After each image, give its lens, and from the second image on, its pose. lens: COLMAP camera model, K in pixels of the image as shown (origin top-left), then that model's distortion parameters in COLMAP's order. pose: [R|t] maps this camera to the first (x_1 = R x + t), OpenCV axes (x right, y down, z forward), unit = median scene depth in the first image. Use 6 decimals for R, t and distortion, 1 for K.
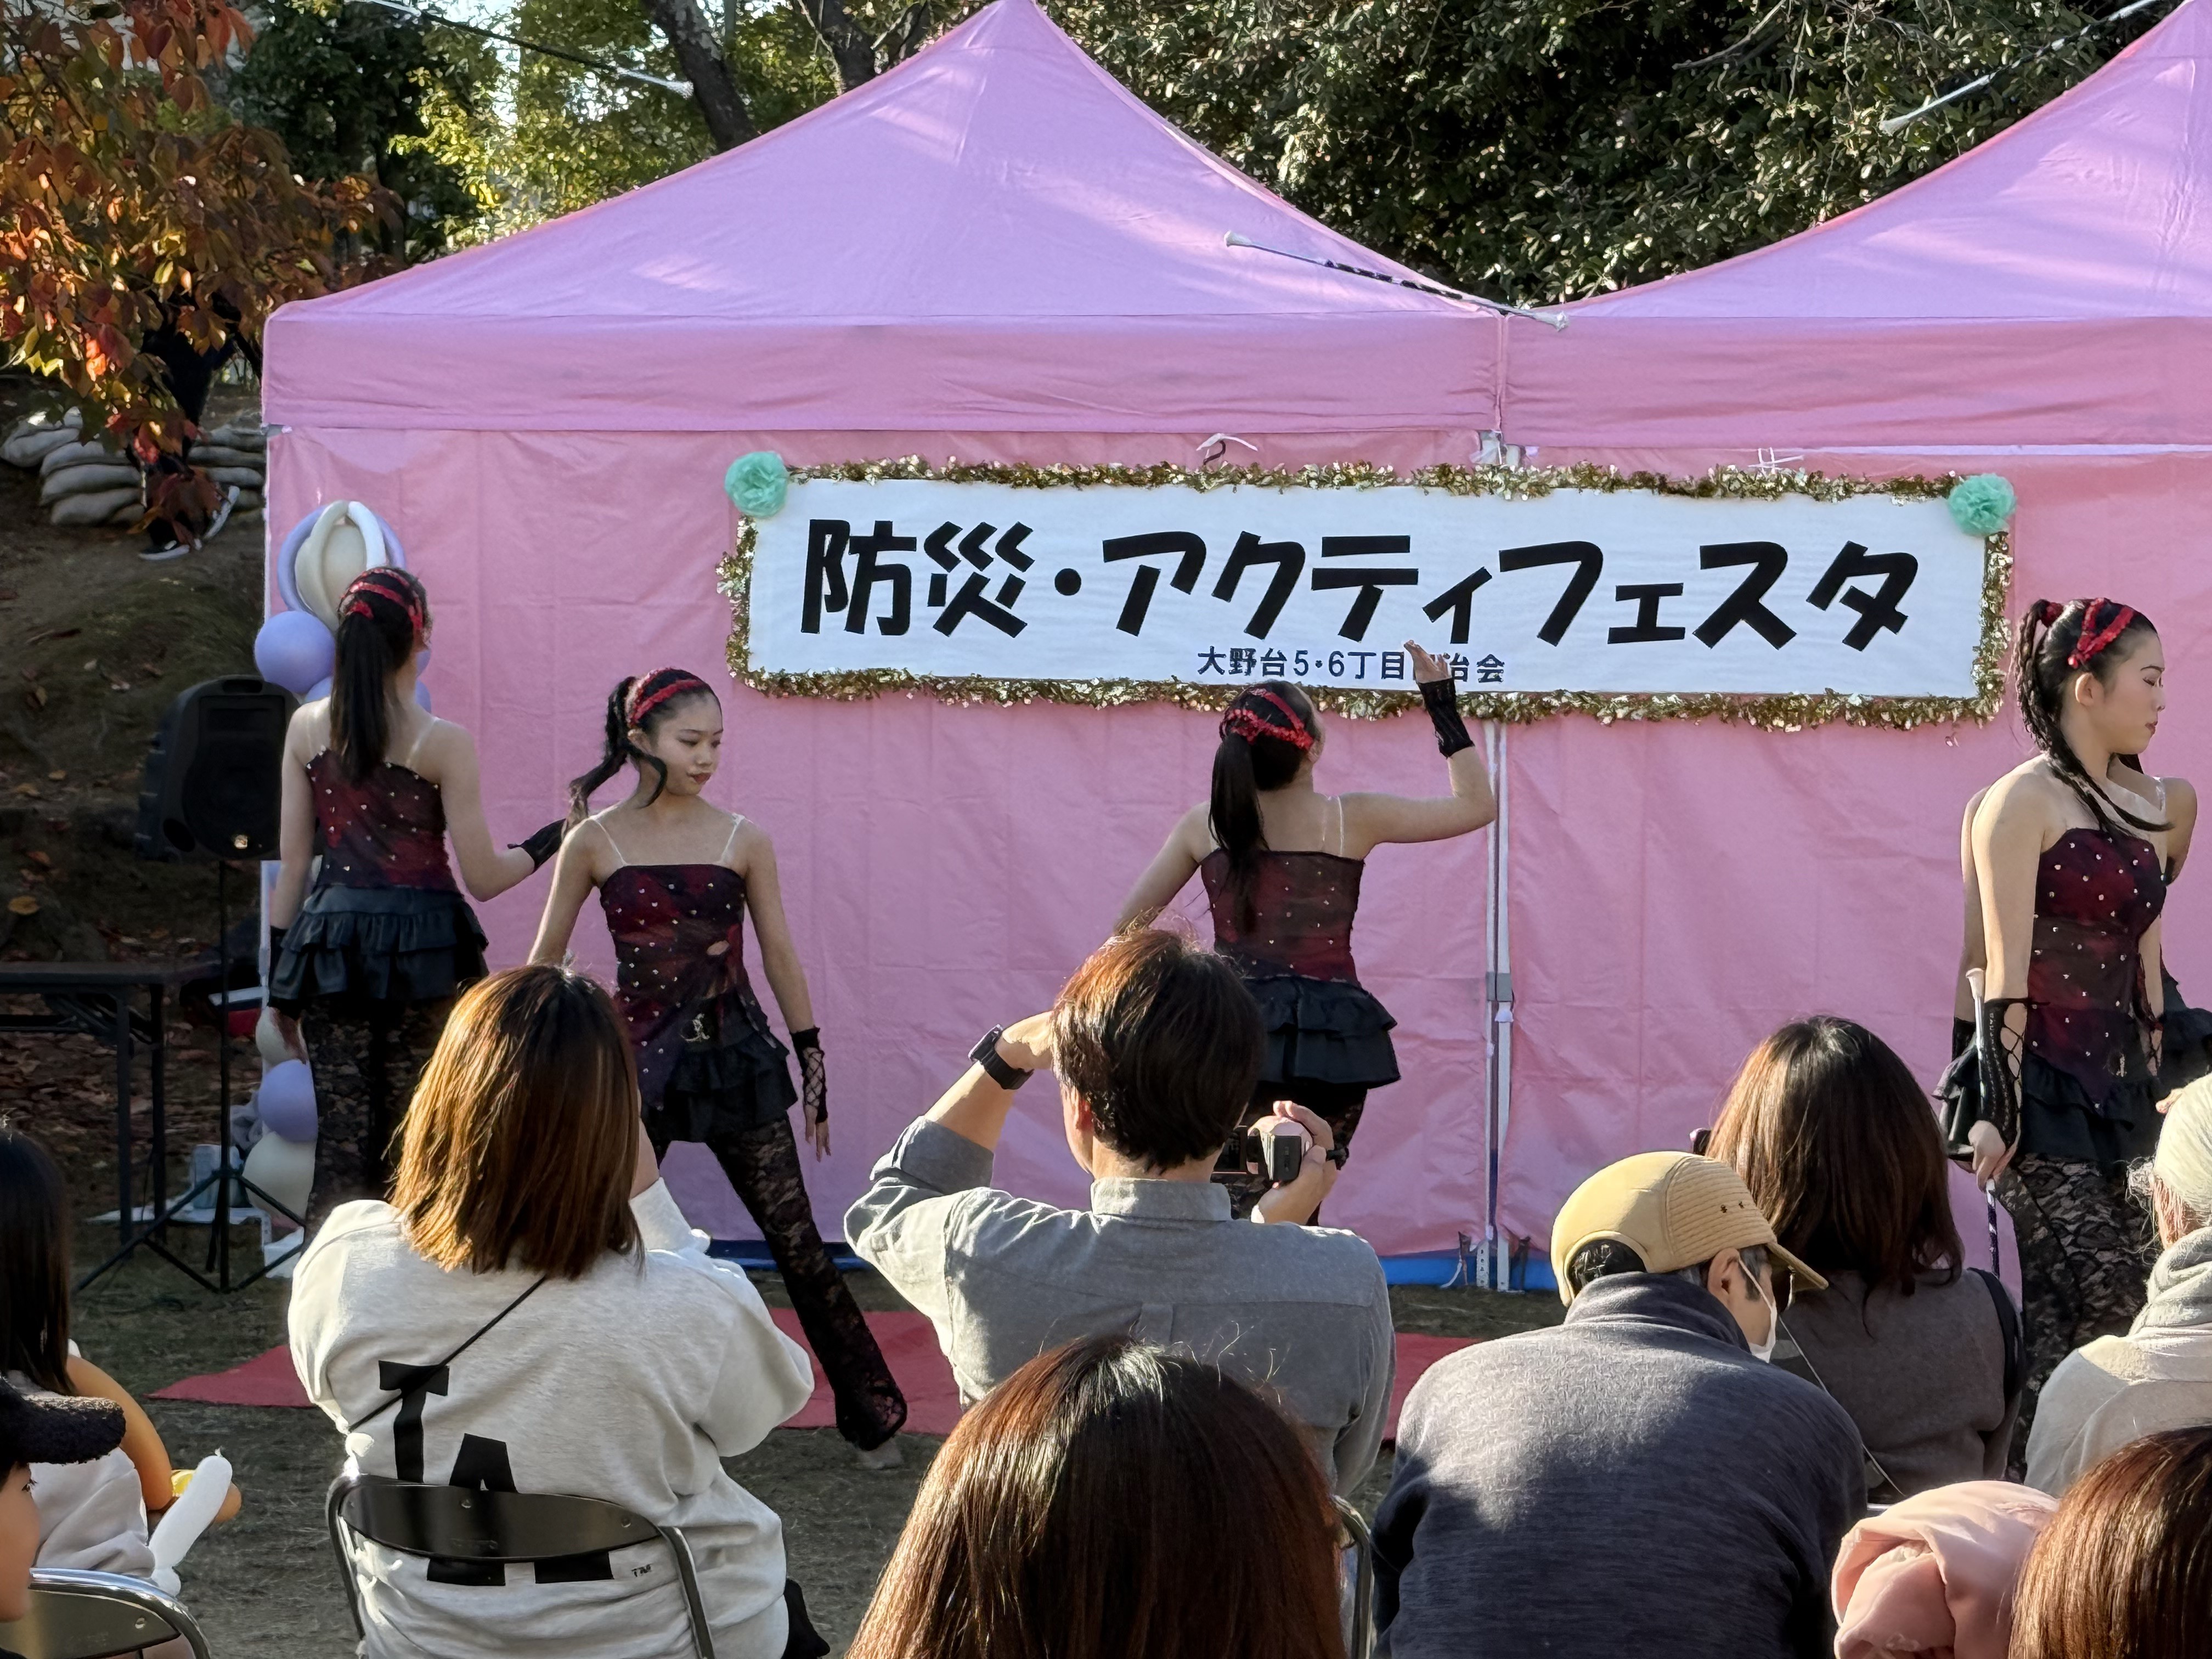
lens RADIAL K [[6183.6, 0, 975.4], [0, 6183.6, 830.6], [0, 0, 1]] dist [0.031830, -0.469543]
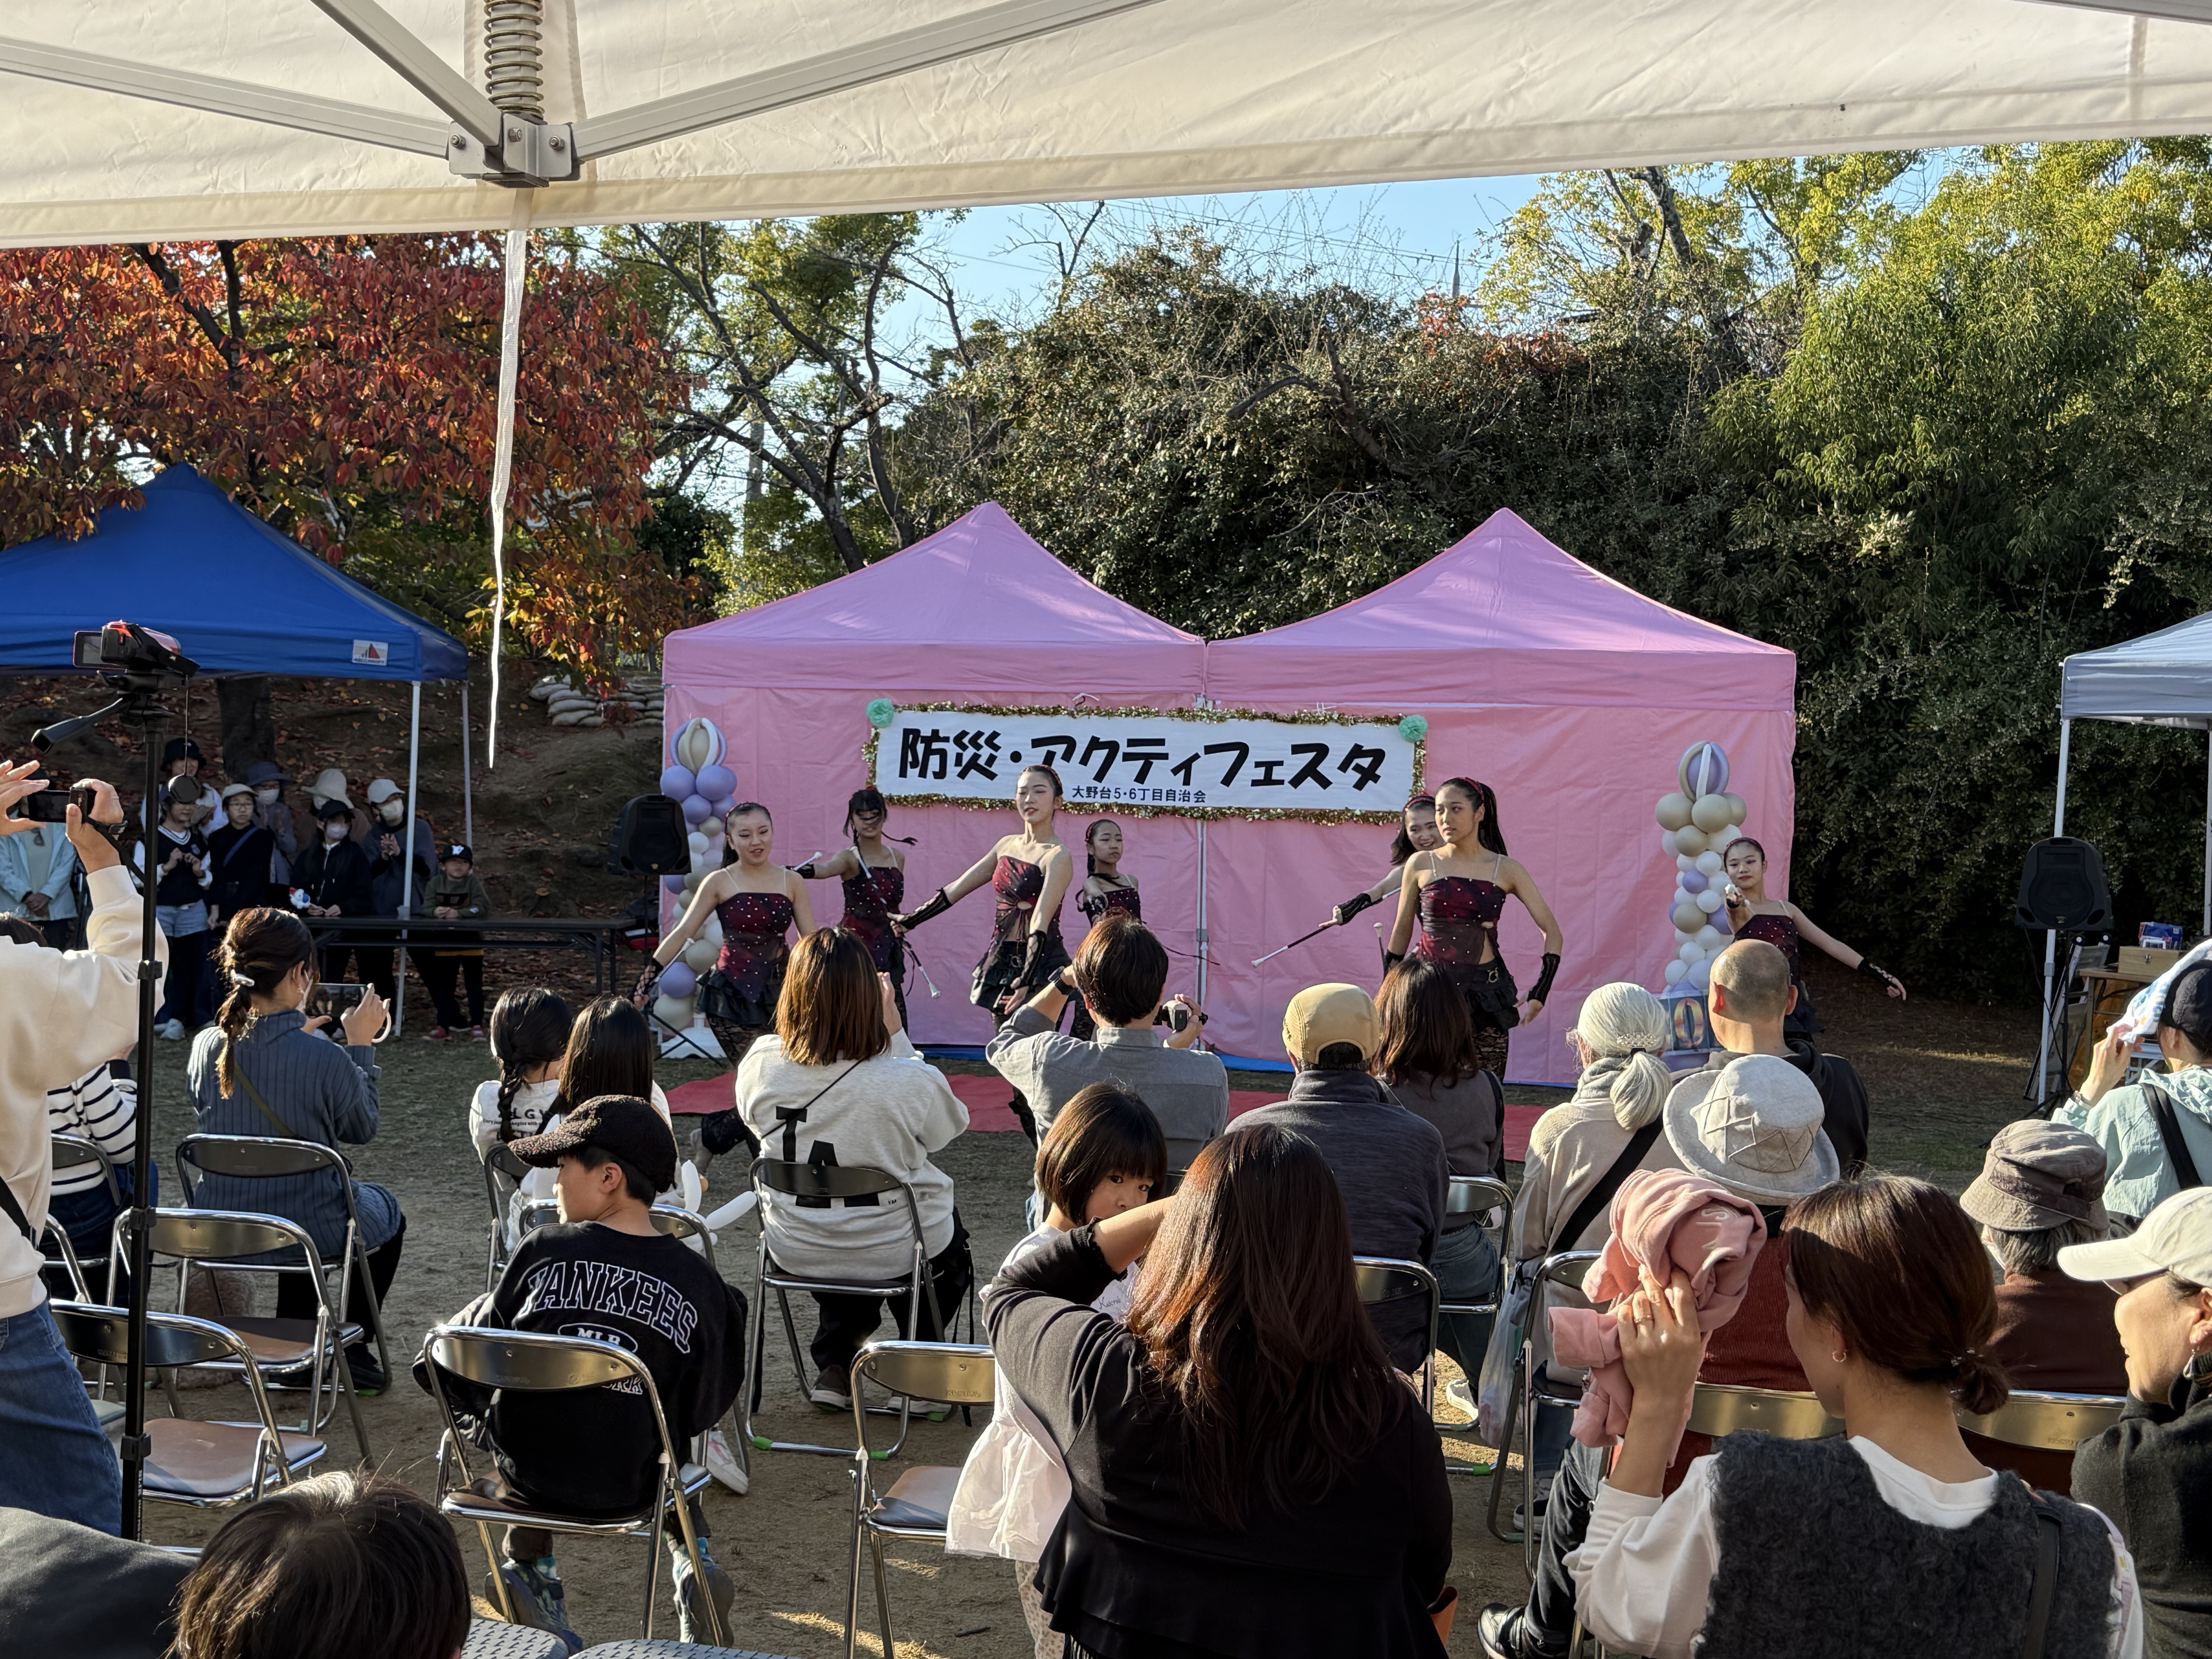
lens RADIAL K [[2645.9, 0, 1034.1], [0, 2645.9, 828.7], [0, 0, 1]] dist [-0.004333, 0.460387]
pose [[0.999059, 0.010483, 0.042085, -0.019480], [-0.009988, 0.999879, -0.011951, -0.001824], [-0.042205, 0.011519, 0.999043, 0.018071]]
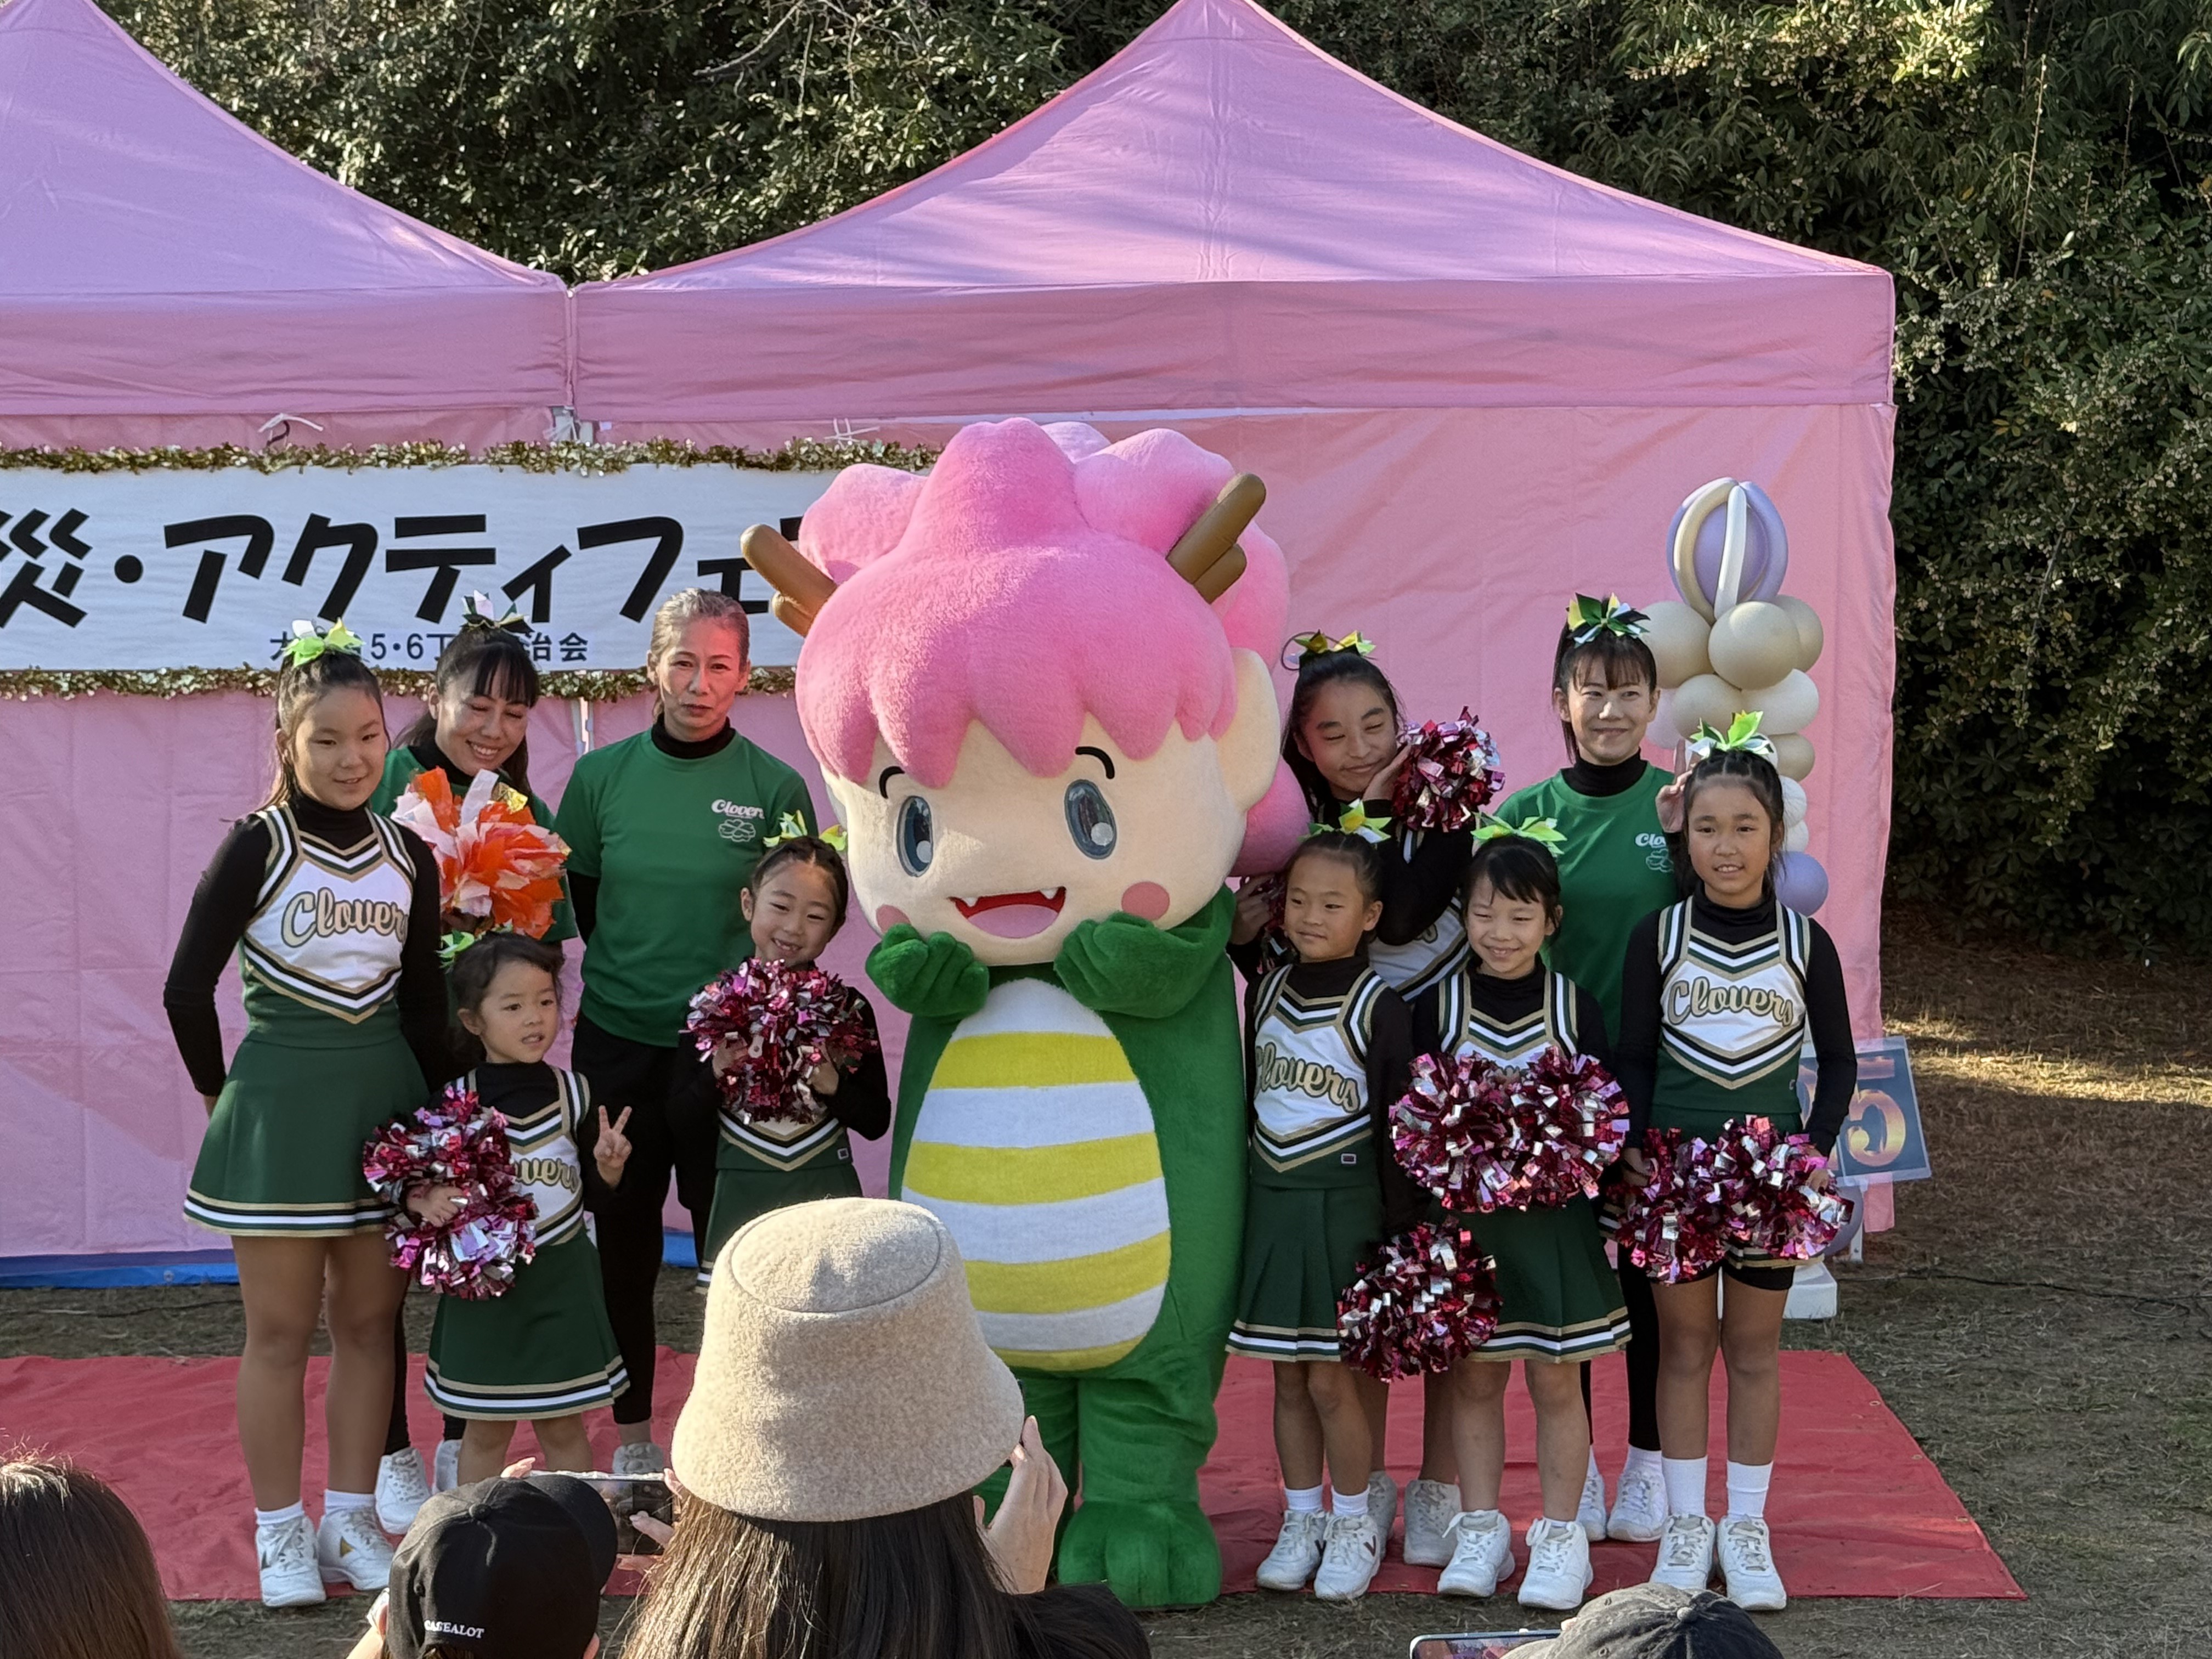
lens RADIAL K [[4008.9, 0, 1108.5], [0, 4008.9, 786.6], [0, 0, 1]] dist [0.149272, -0.014861]
pose [[0.972990, -0.041466, 0.227092, 0.019128], [0.034184, 0.998770, 0.035907, -0.023785], [-0.228302, -0.027174, 0.973211, 0.347375]]
